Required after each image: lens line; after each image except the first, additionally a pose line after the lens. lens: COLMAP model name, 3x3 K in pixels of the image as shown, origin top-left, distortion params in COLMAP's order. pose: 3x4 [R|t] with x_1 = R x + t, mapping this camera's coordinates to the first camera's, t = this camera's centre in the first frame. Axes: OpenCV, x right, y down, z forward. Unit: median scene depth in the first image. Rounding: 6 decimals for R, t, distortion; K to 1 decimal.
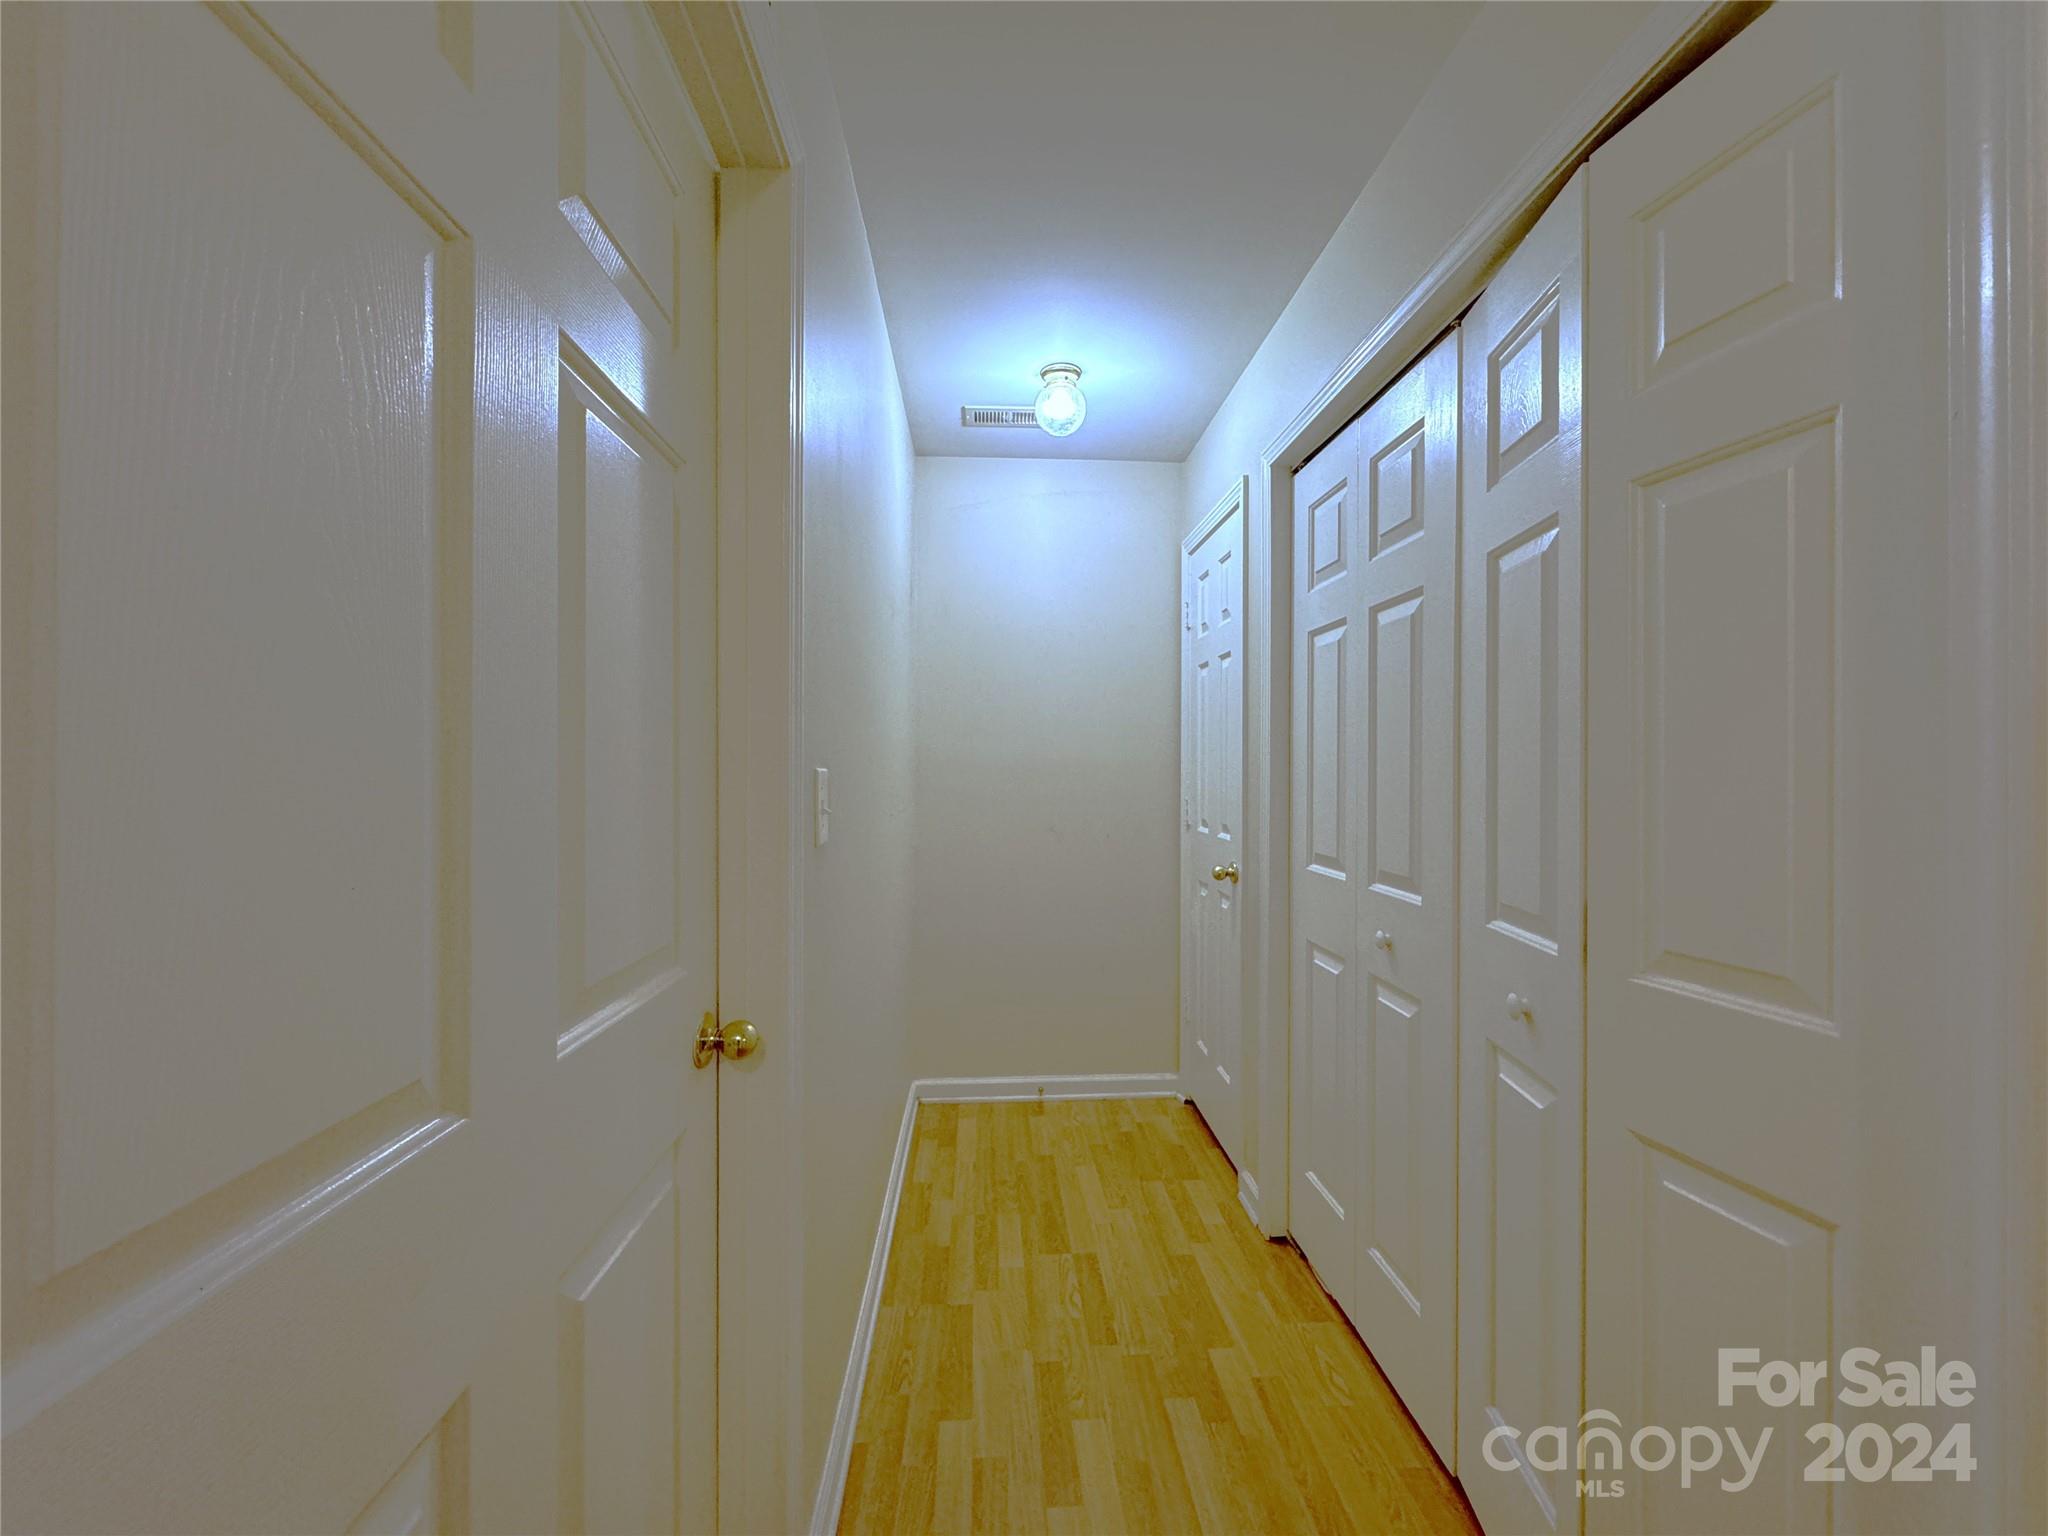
lens RADIAL K [[816.6, 0, 1024.0], [0, 816.6, 768.0], [0, 0, 1]] dist [-0.002405, 0.000672]
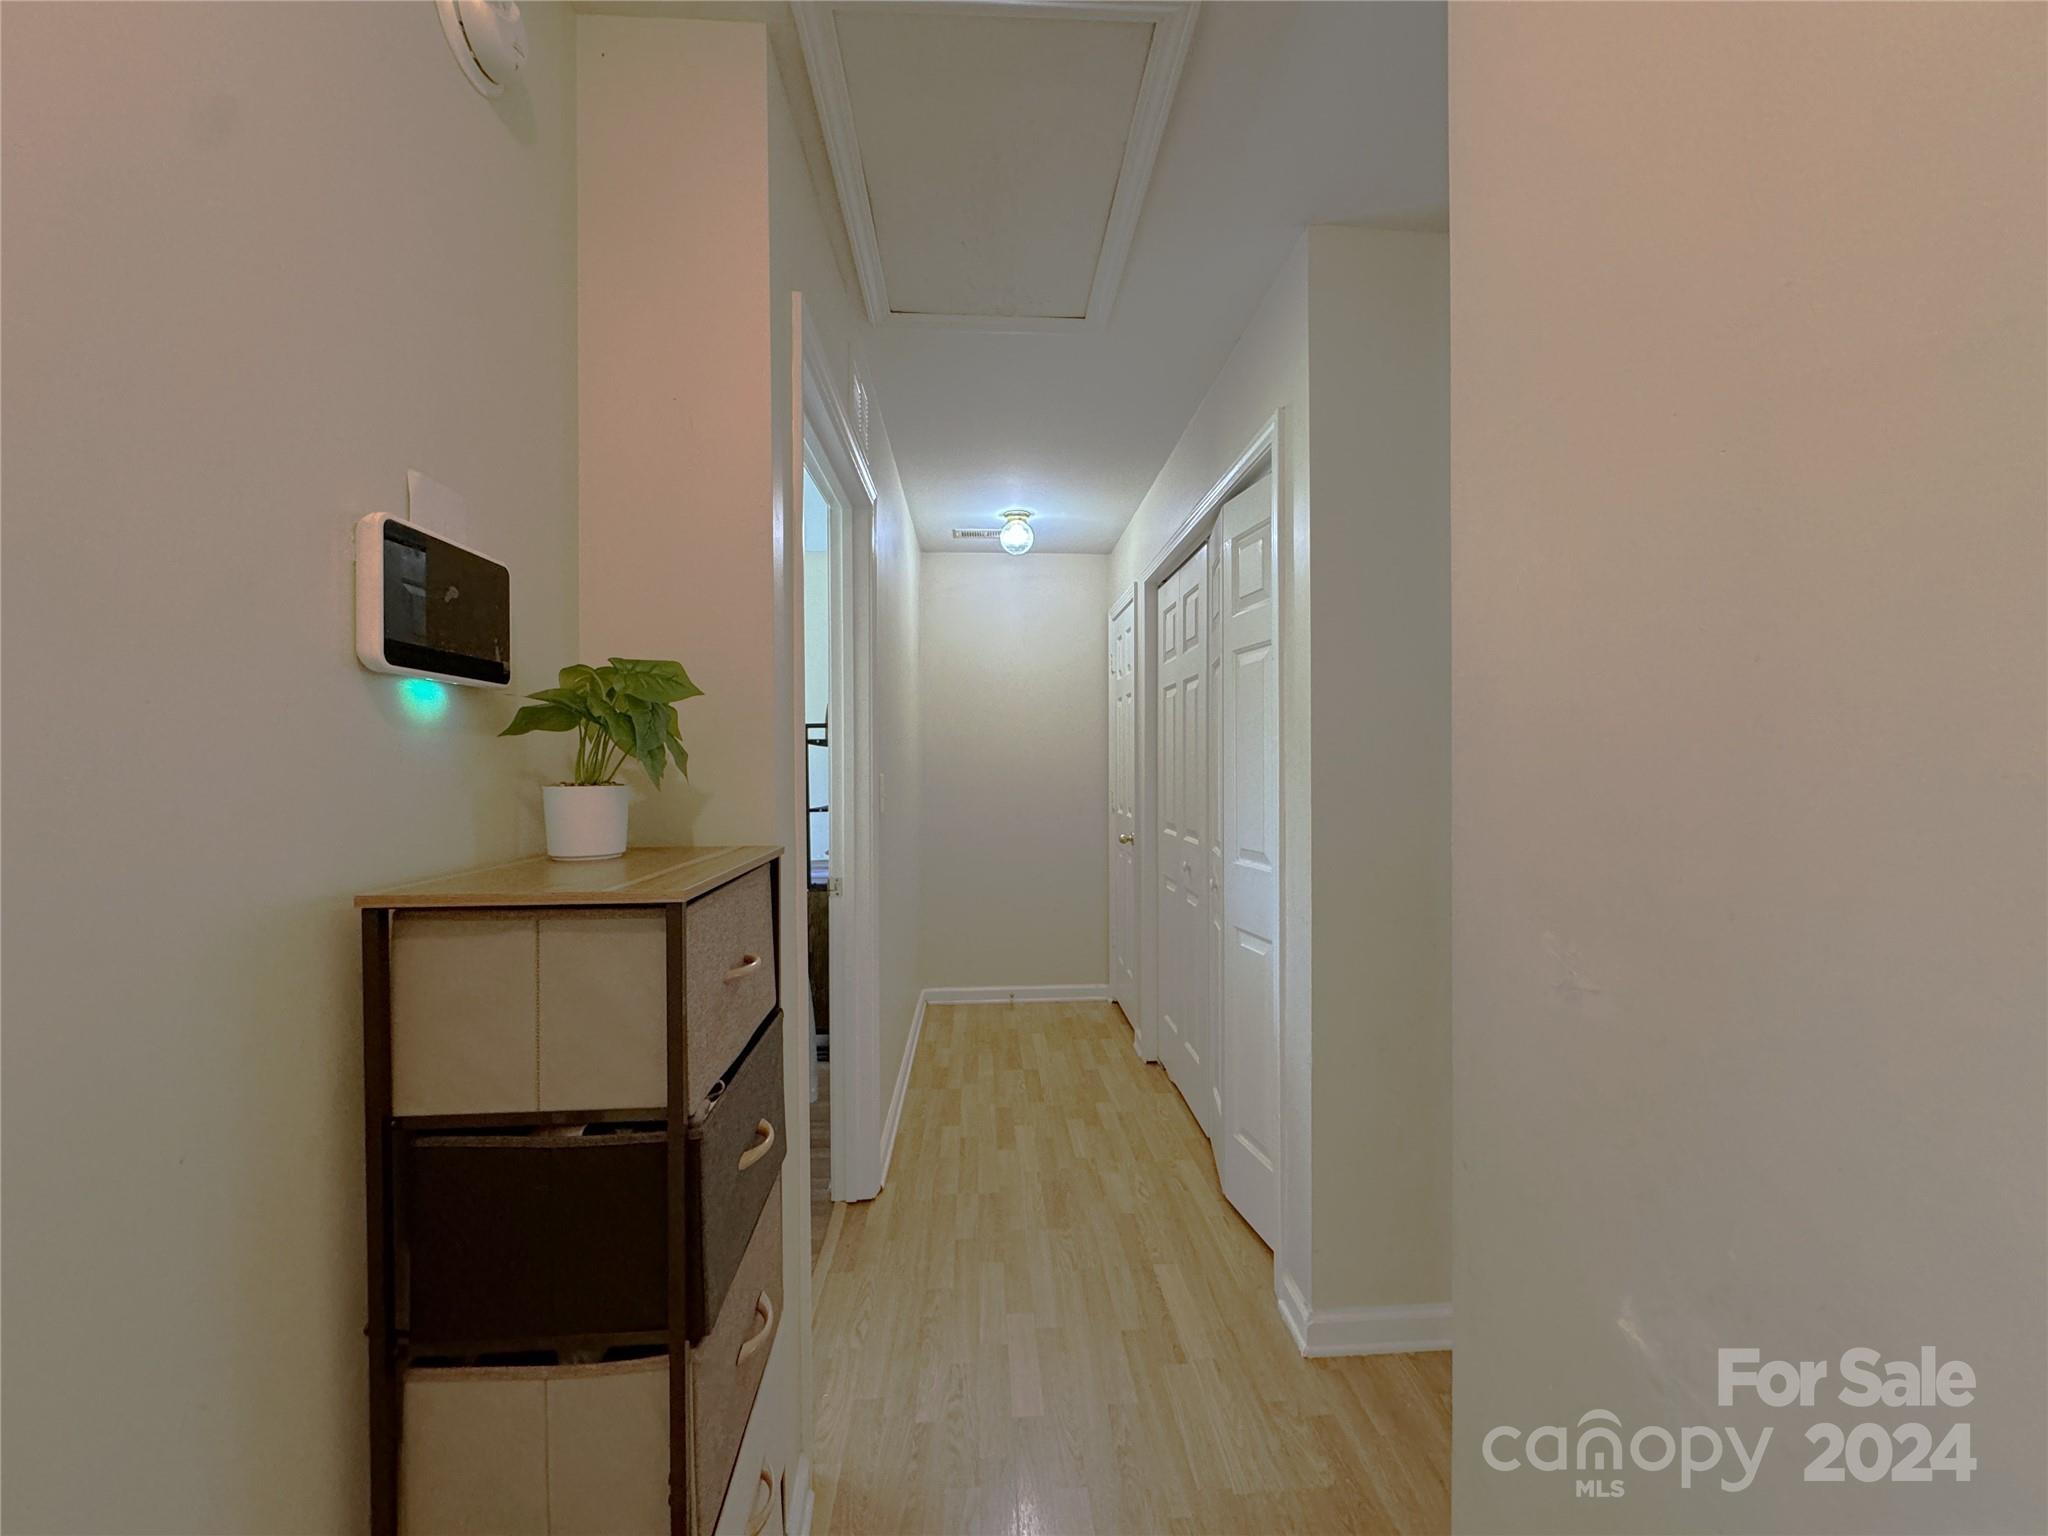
lens RADIAL K [[816.6, 0, 1024.0], [0, 816.6, 768.0], [0, 0, 1]] dist [-0.002405, 0.000672]
pose [[0.999980, -0.006062, 0.001587, 0.056166], [0.006057, 0.999977, 0.003091, -0.010402], [-0.001606, -0.003082, 0.999994, -0.573091]]
